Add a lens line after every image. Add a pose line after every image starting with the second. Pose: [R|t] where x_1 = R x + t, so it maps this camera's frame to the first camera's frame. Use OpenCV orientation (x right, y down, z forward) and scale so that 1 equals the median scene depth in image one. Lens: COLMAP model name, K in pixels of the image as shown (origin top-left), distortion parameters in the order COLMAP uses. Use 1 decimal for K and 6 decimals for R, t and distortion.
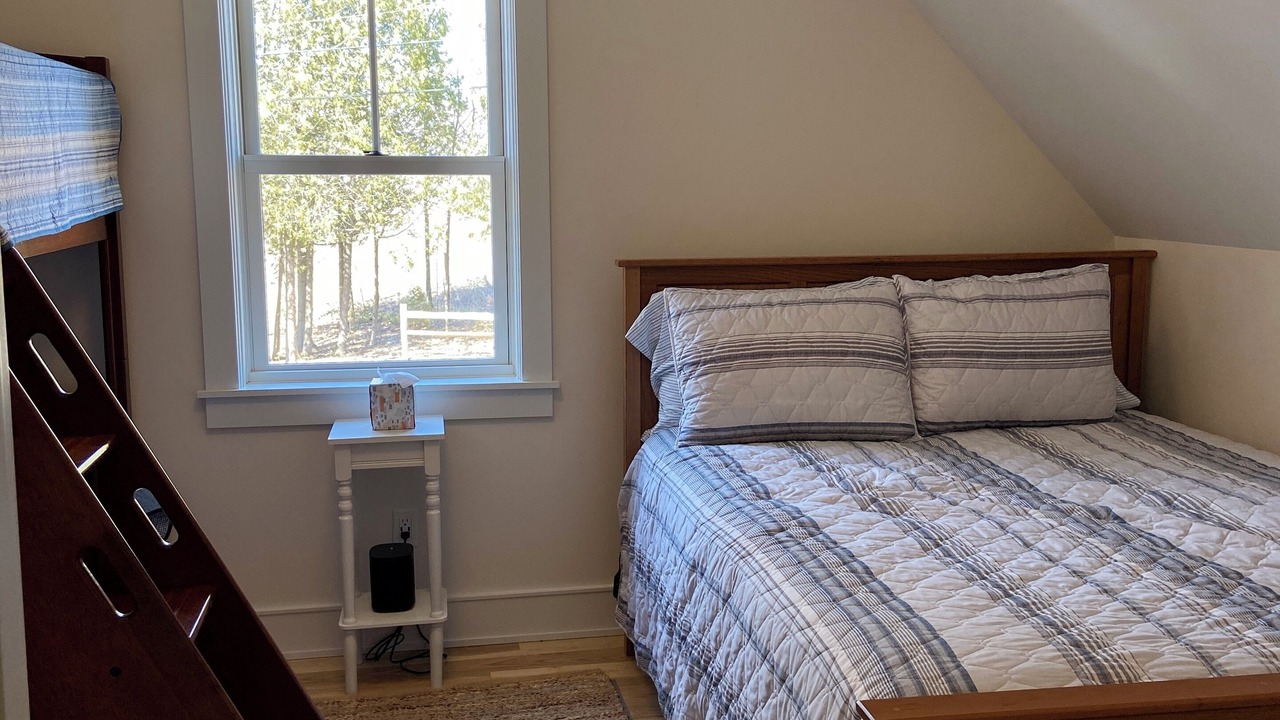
lens RADIAL K [[1283.8, 0, 640.0], [0, 1283.8, 360.0], [0, 0, 1]] dist [0.052213, 0.006198]
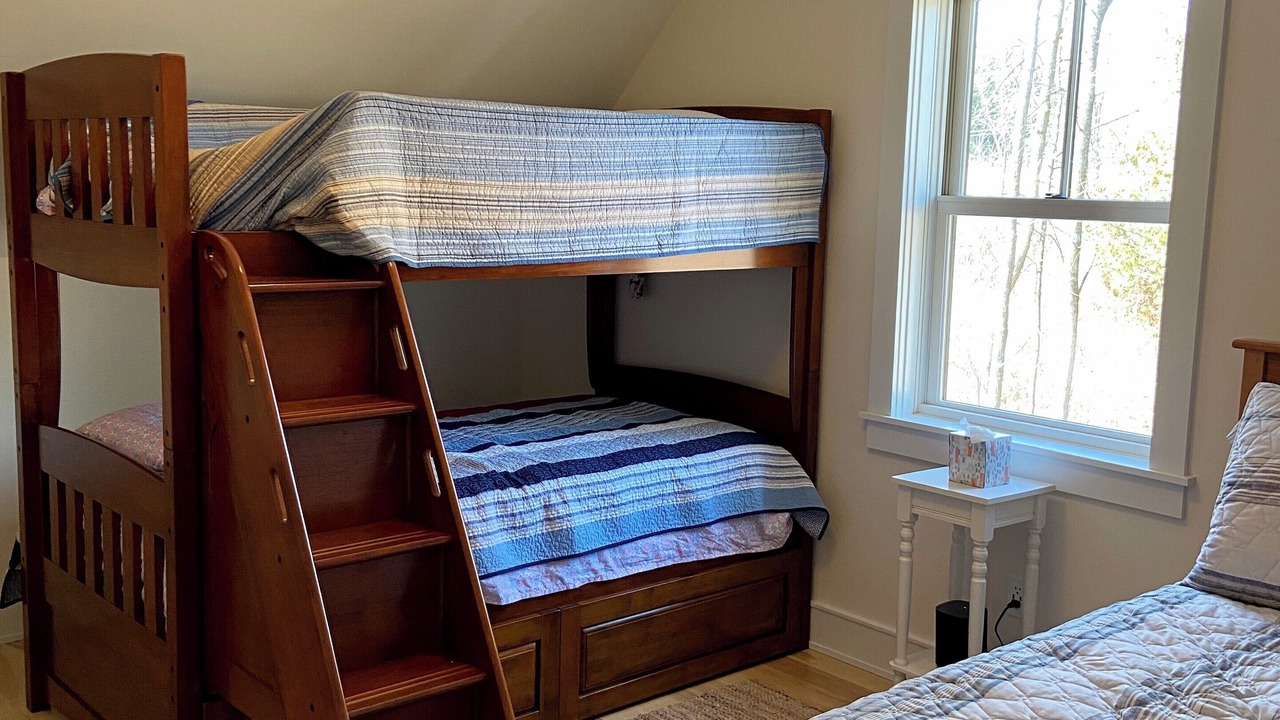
lens RADIAL K [[1283.8, 0, 640.0], [0, 1283.8, 360.0], [0, 0, 1]] dist [0.052213, 0.006198]
pose [[0.497143, 0.137672, -0.856677, 0.494763], [-0.149964, 0.986107, 0.071446, -0.069180], [0.854611, 0.092952, 0.510882, 0.292785]]
